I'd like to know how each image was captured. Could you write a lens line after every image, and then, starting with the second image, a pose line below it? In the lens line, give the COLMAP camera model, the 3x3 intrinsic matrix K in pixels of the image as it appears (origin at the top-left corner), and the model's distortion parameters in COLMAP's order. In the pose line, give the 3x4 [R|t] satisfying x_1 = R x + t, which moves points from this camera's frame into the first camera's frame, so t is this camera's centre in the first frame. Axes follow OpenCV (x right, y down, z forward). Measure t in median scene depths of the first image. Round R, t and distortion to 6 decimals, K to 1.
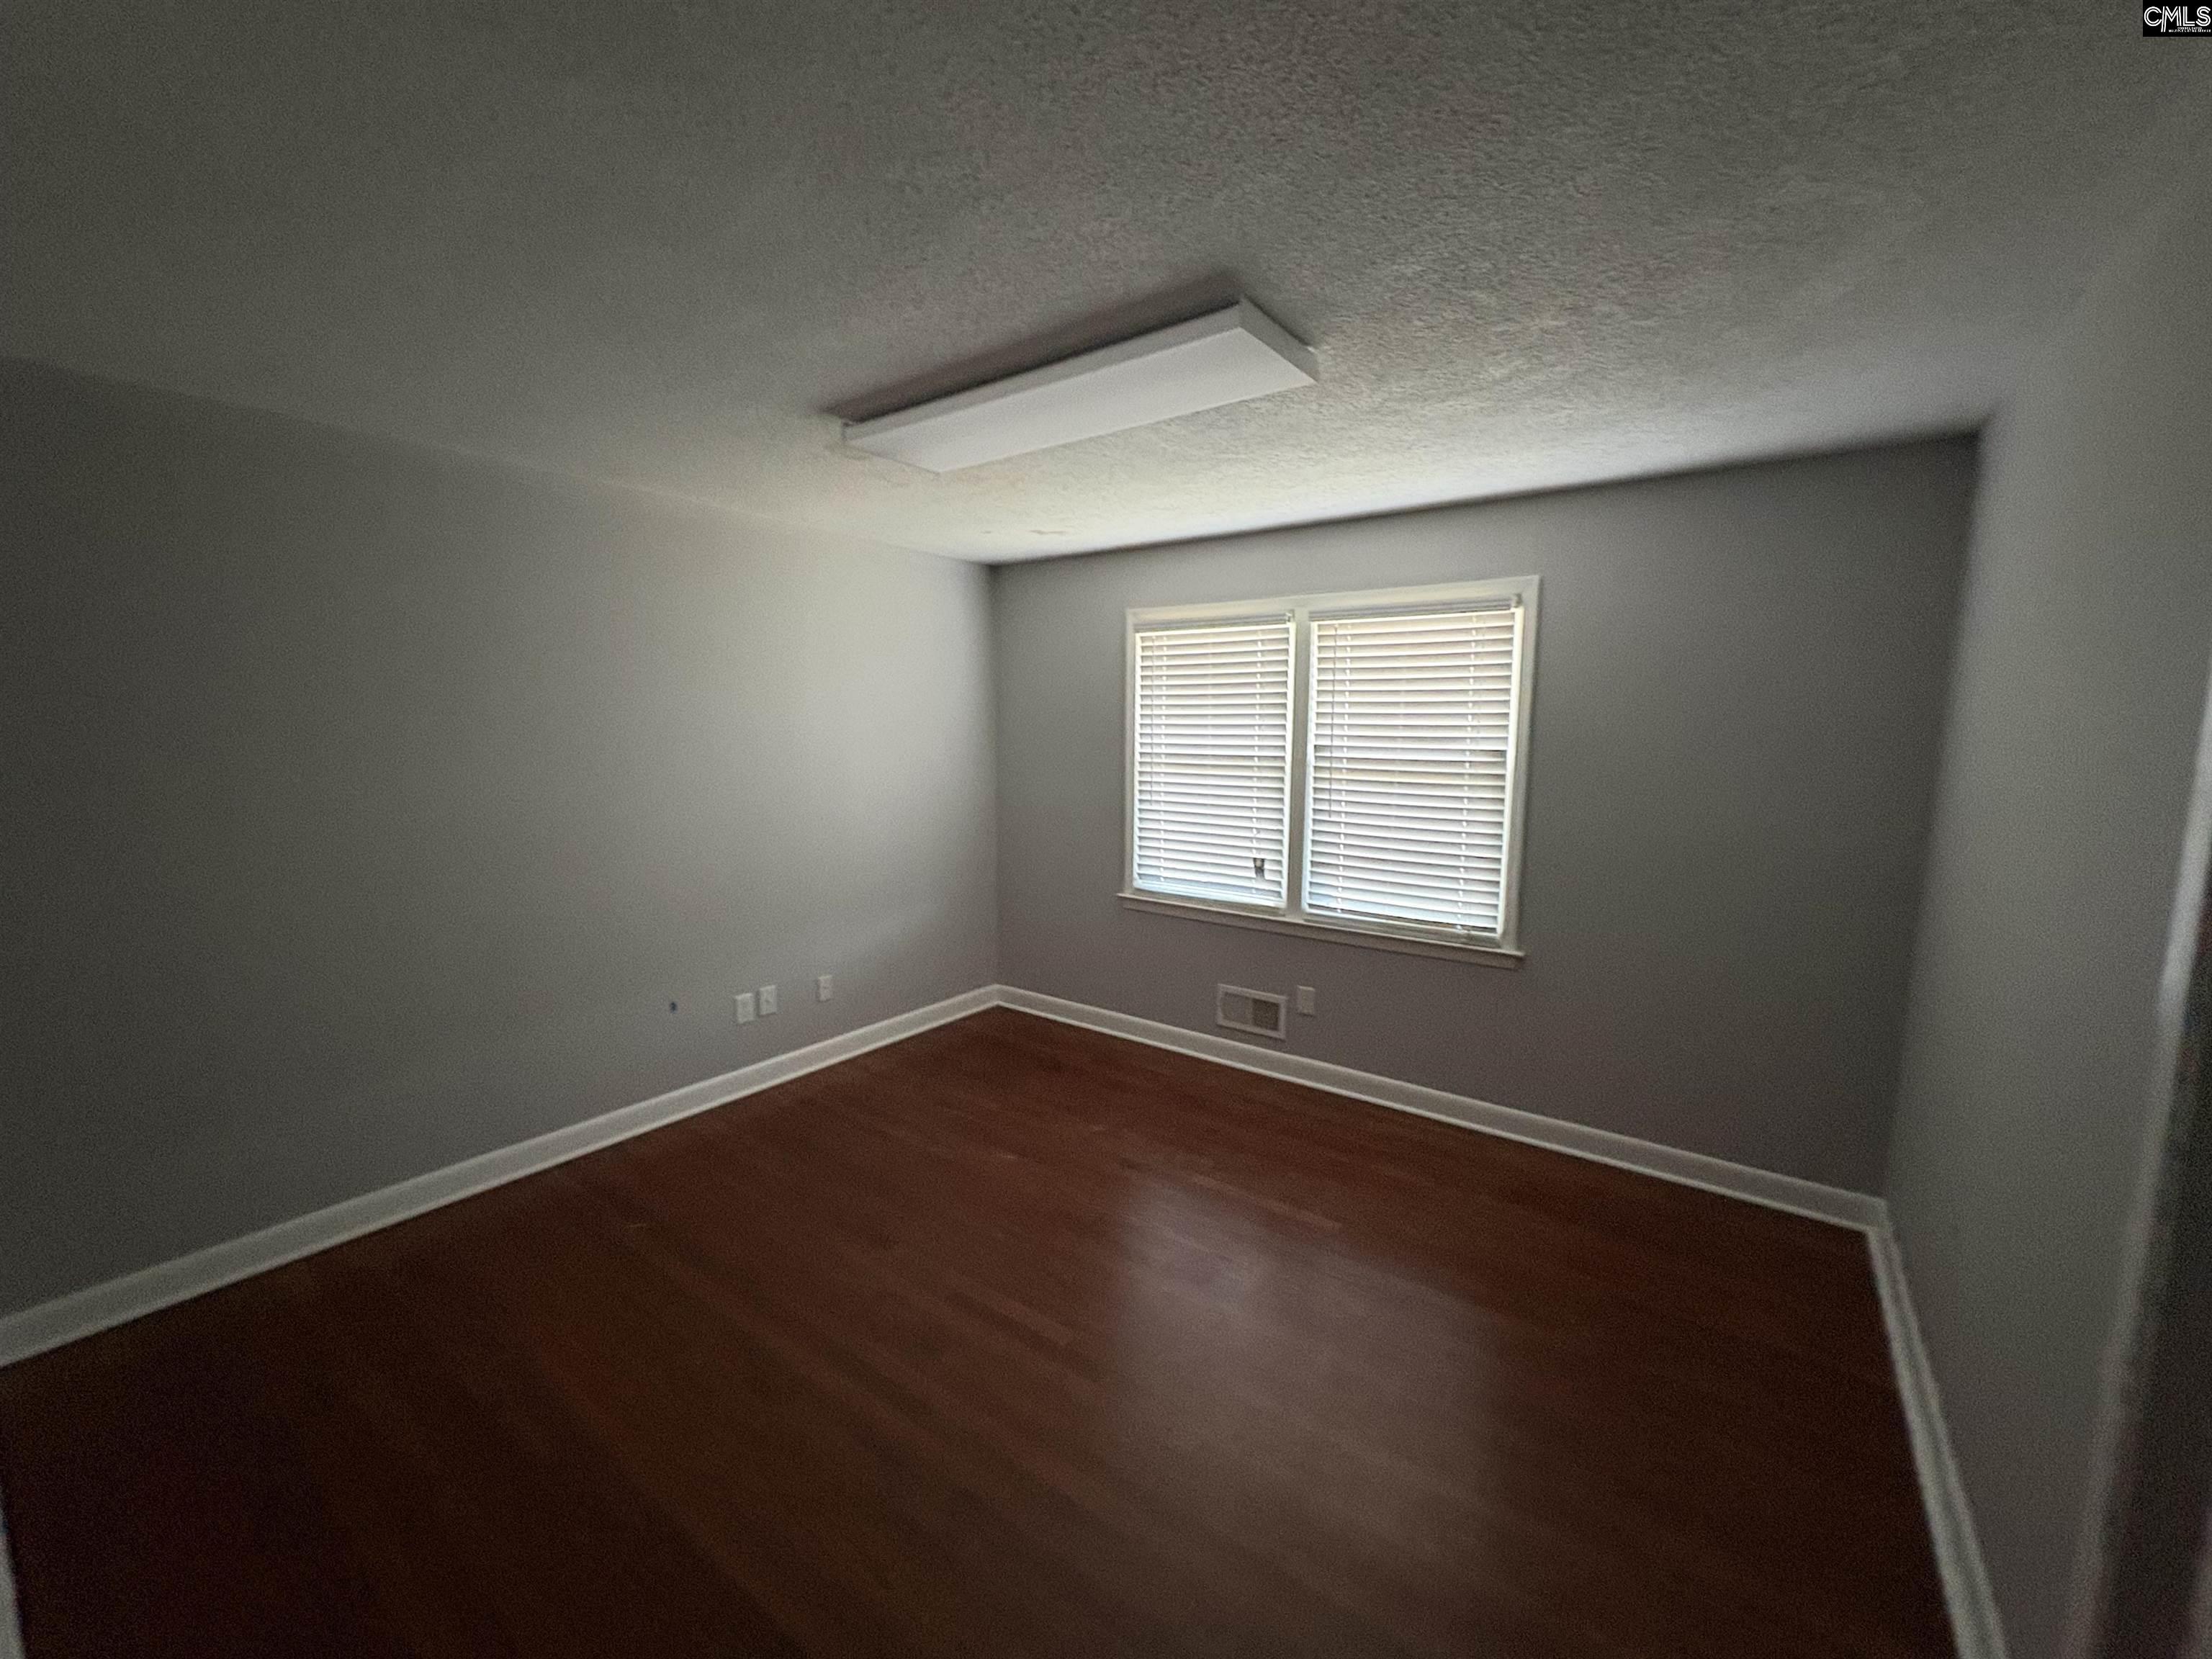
lens RADIAL K [[890.8, 0, 1103.2], [0, 890.8, 814.0], [0, 0, 1]] dist [0.008155, -0.001791]
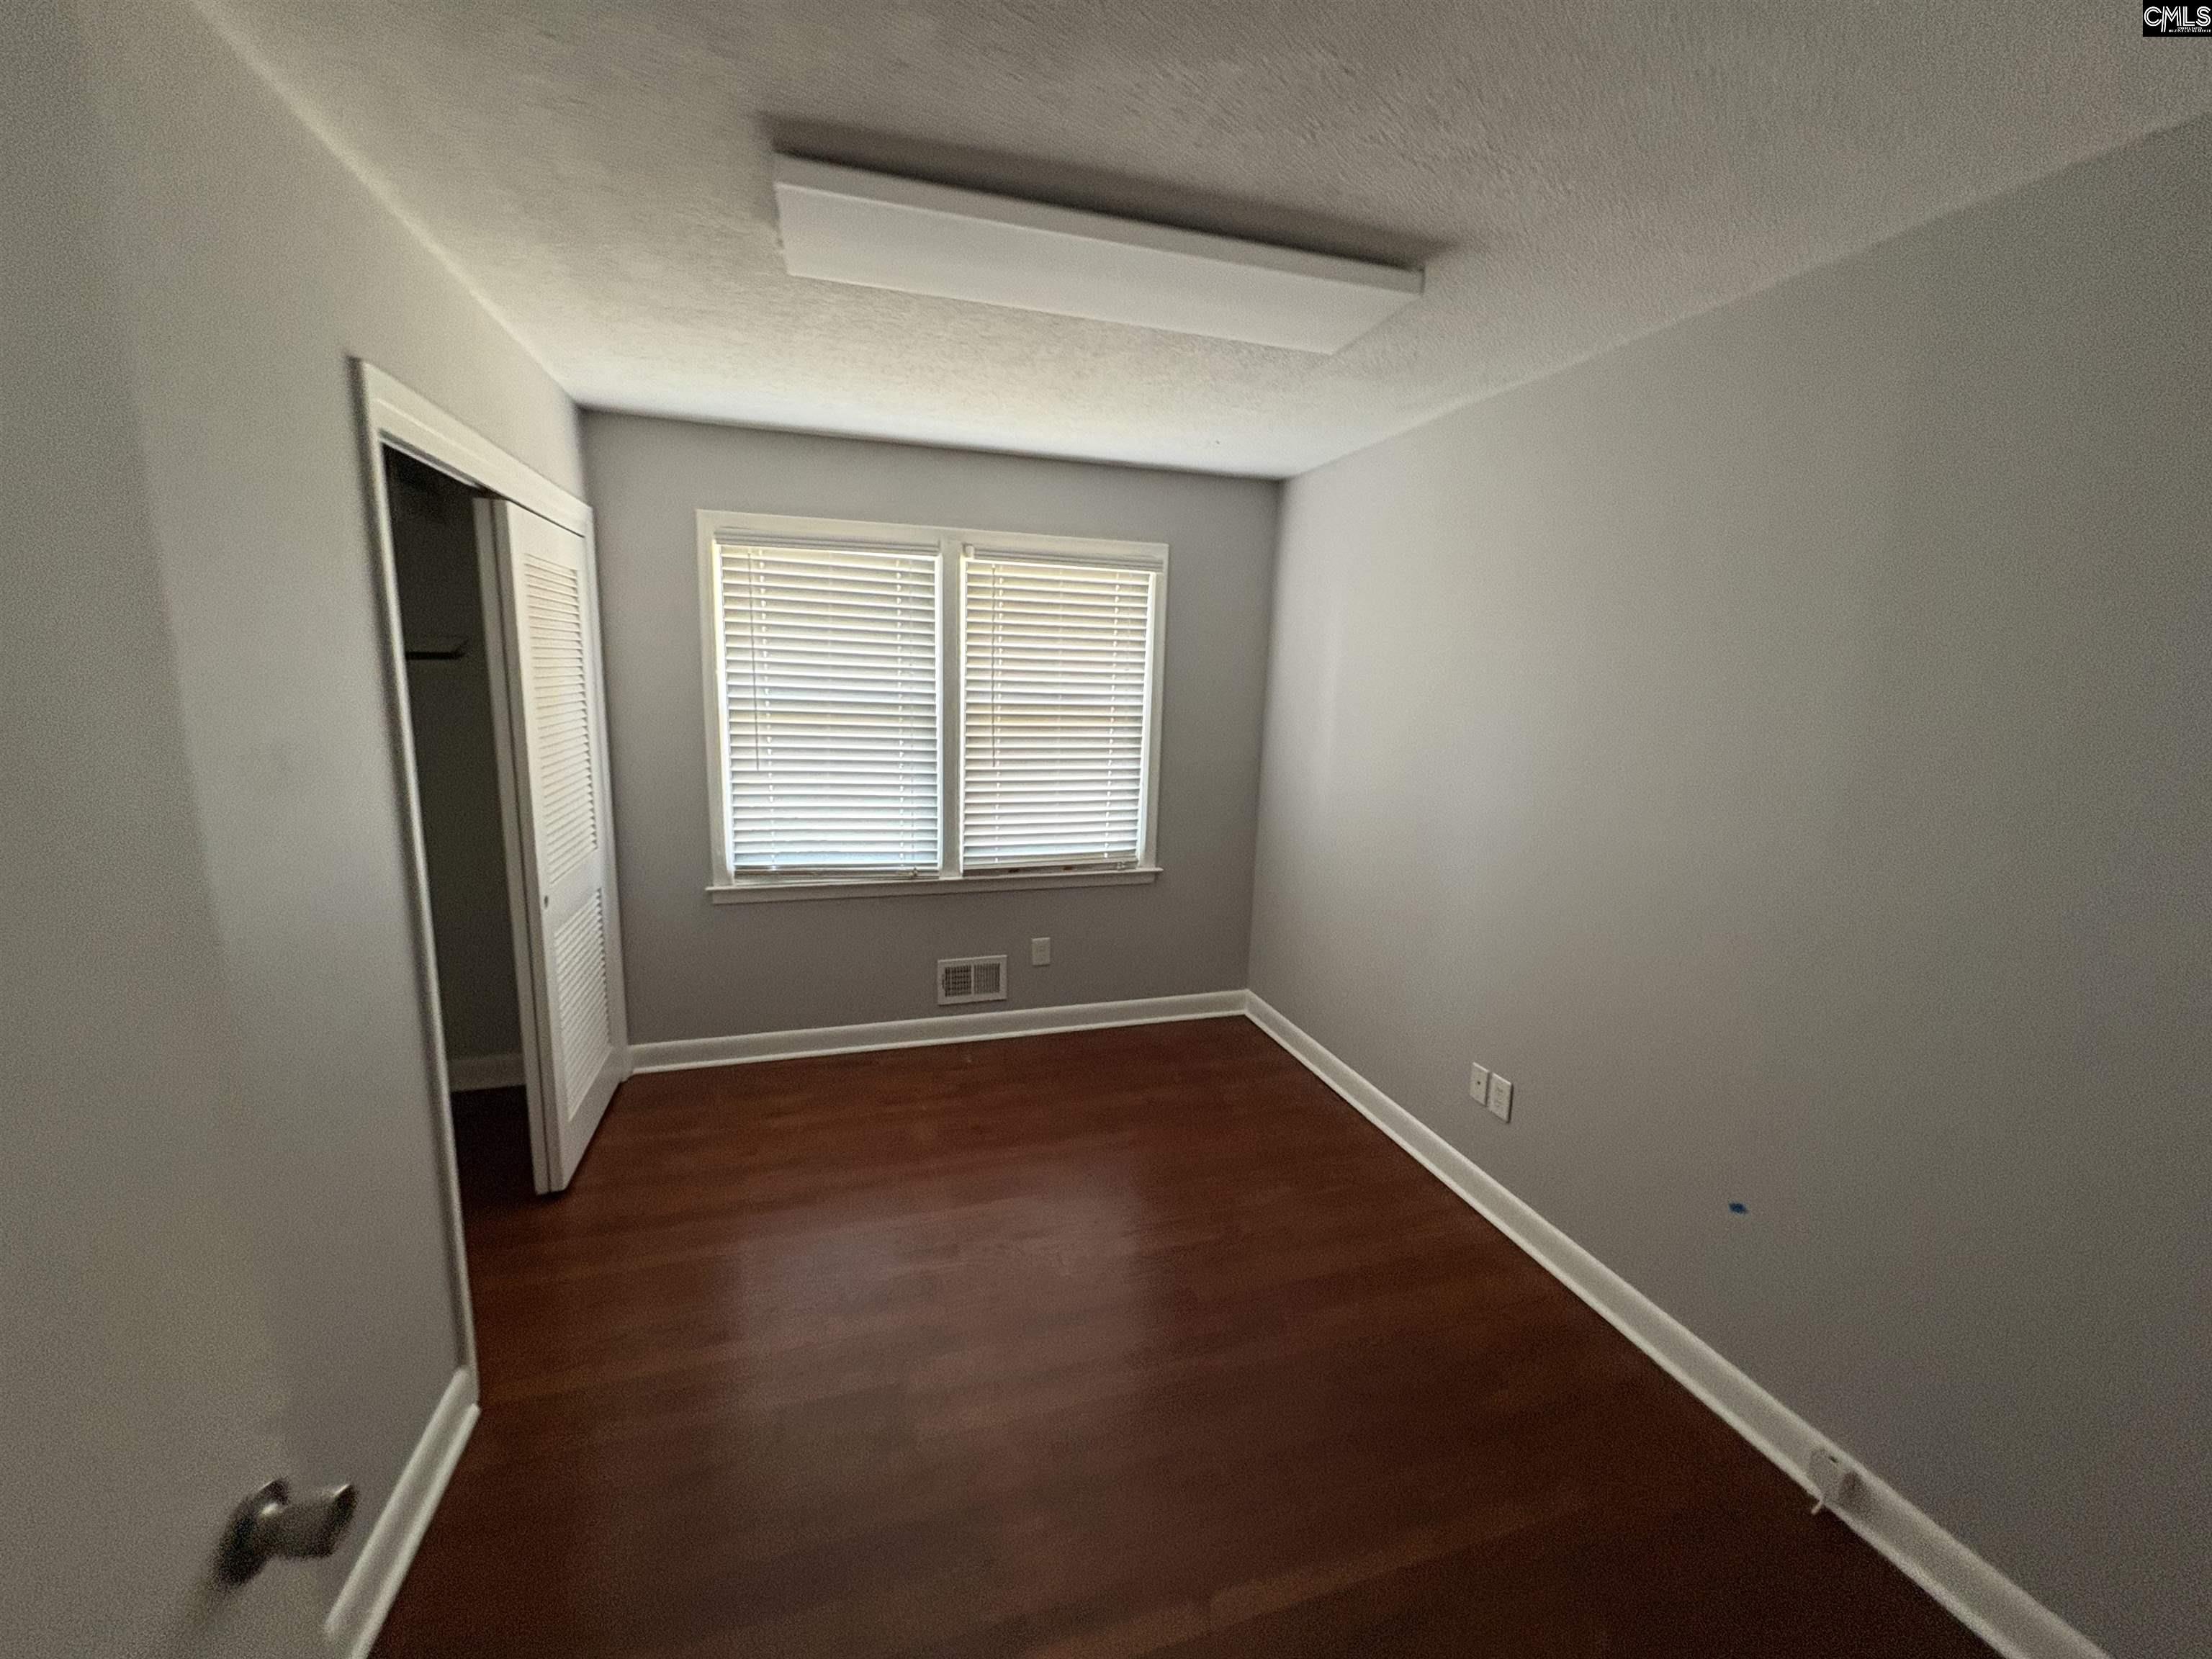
lens RADIAL K [[890.8, 0, 1089.8], [0, 890.8, 823.9], [0, 0, 1]] dist [0.008155, -0.001791]
pose [[0.600883, -0.129566, 0.788766, -0.482593], [0.059789, 0.991297, 0.117287, -0.044301], [-0.797098, -0.023316, 0.603400, 0.340713]]
